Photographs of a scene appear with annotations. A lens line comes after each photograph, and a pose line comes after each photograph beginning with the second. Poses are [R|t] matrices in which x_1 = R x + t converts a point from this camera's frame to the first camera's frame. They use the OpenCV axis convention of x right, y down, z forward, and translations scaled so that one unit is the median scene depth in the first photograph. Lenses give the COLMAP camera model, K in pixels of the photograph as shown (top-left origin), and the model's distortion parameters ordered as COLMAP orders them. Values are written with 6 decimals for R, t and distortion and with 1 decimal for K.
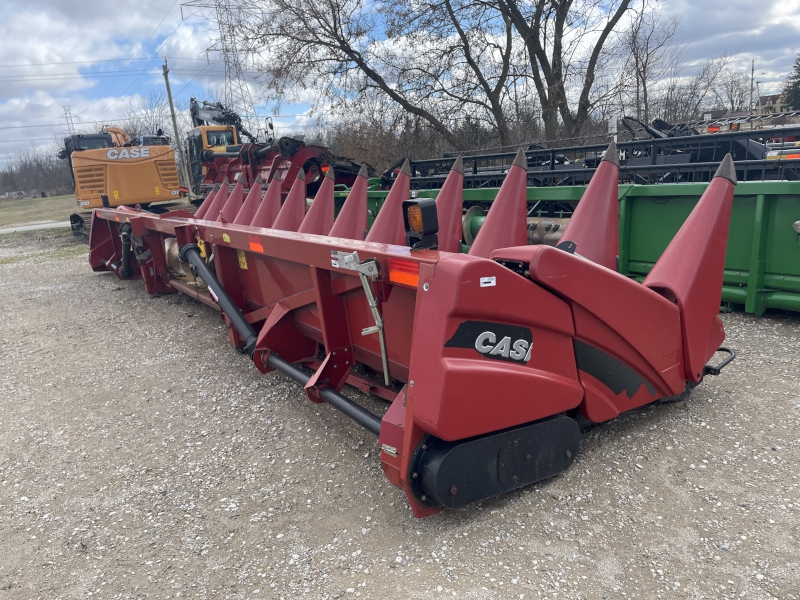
lens RADIAL K [[601.9, 0, 400.0], [0, 601.9, 300.0], [0, 0, 1]] dist [0.066532, -0.101785]
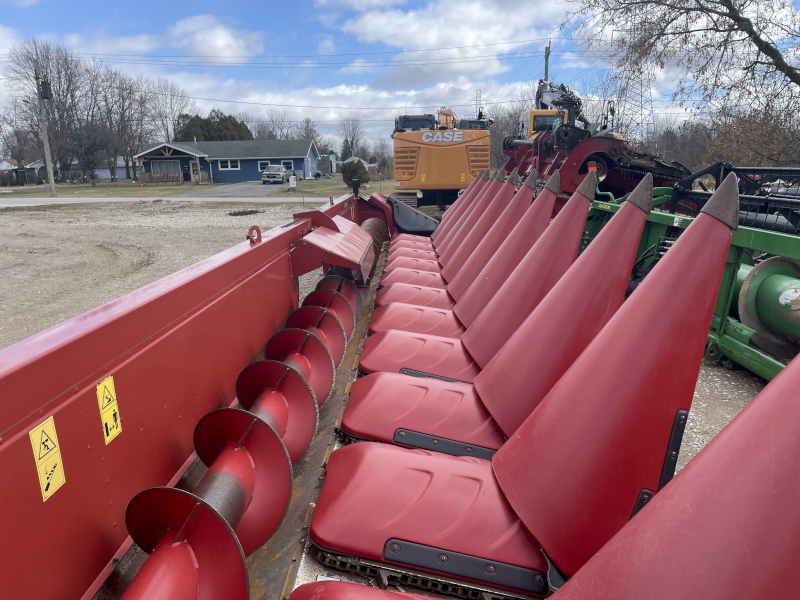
lens RADIAL K [[634.1, 0, 398.1], [0, 634.1, 270.3], [0, 0, 1]] dist [0.089225, -0.148735]
pose [[0.816192, 0.167255, -0.553043, 0.066921], [-0.187079, 0.982122, 0.020925, -0.034928], [0.546655, 0.086383, 0.832890, 0.120370]]
